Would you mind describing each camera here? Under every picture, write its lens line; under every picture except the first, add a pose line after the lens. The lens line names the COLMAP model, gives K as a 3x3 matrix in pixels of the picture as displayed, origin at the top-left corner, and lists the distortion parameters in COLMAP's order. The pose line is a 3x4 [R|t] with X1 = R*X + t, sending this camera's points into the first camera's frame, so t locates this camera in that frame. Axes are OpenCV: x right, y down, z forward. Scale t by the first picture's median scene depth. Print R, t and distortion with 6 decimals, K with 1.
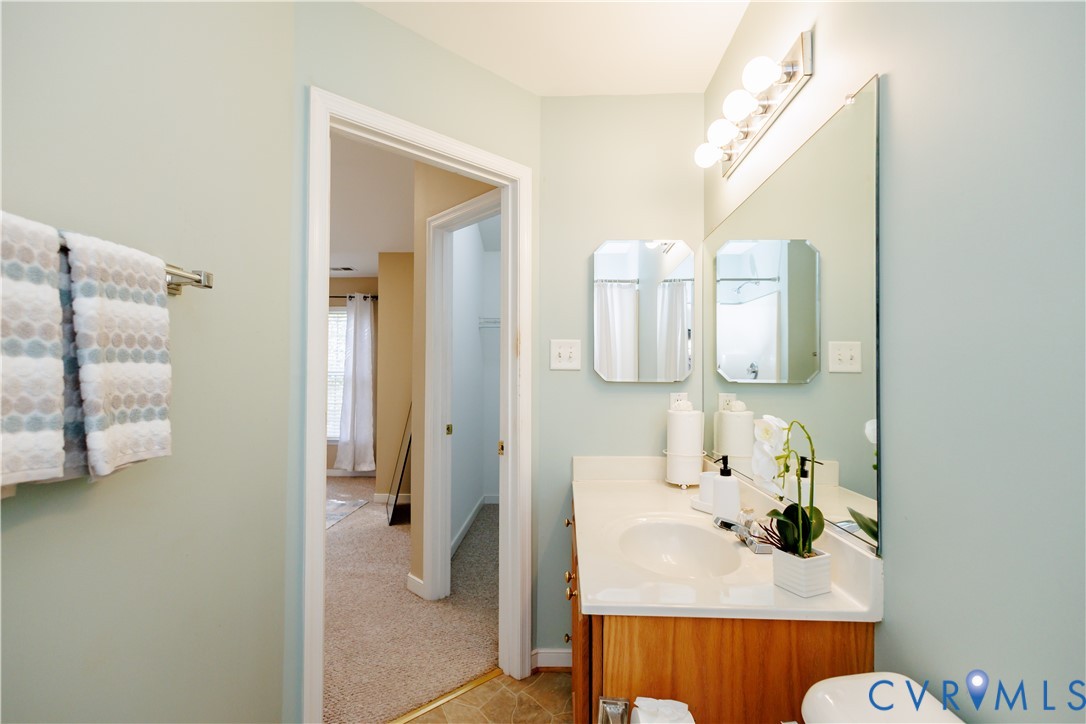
lens RADIAL K [[498.8, 0, 539.4], [0, 498.8, 364.2], [0, 0, 1]] dist [0.004618, -0.000827]
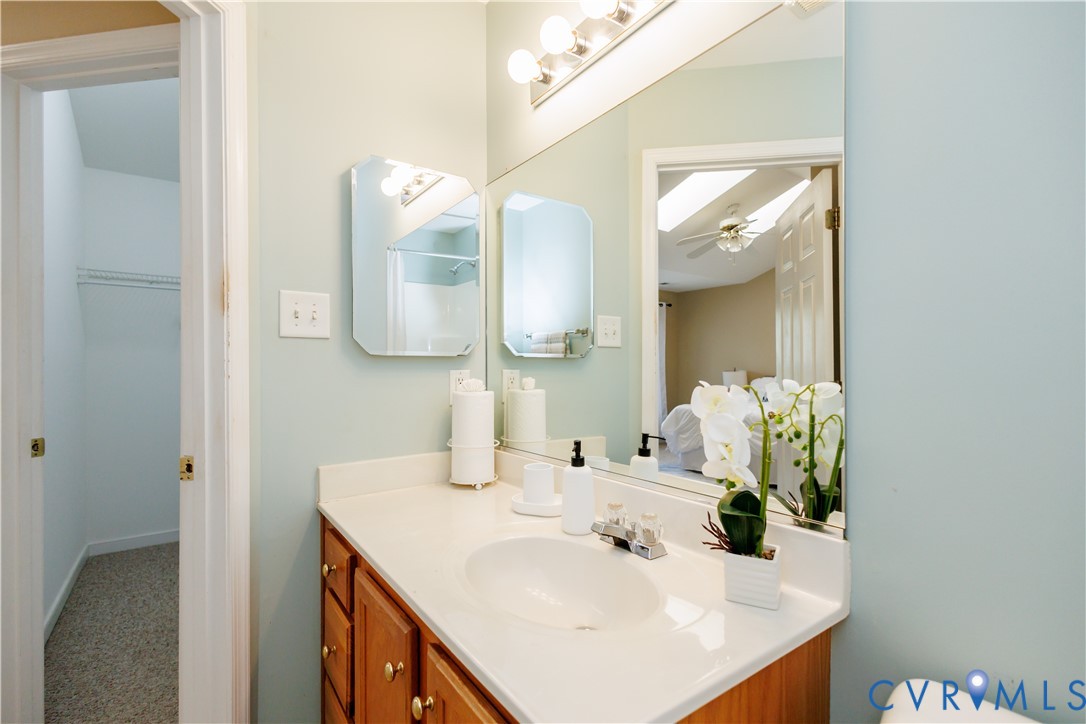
lens RADIAL K [[498.8, 0, 539.4], [0, 498.8, 364.2], [0, 0, 1]] dist [0.004618, -0.000827]
pose [[0.786800, -0.005449, 0.617184, -0.115216], [-0.005966, 0.999847, 0.016433, 0.034813], [-0.617179, -0.016612, 0.786647, 0.297383]]
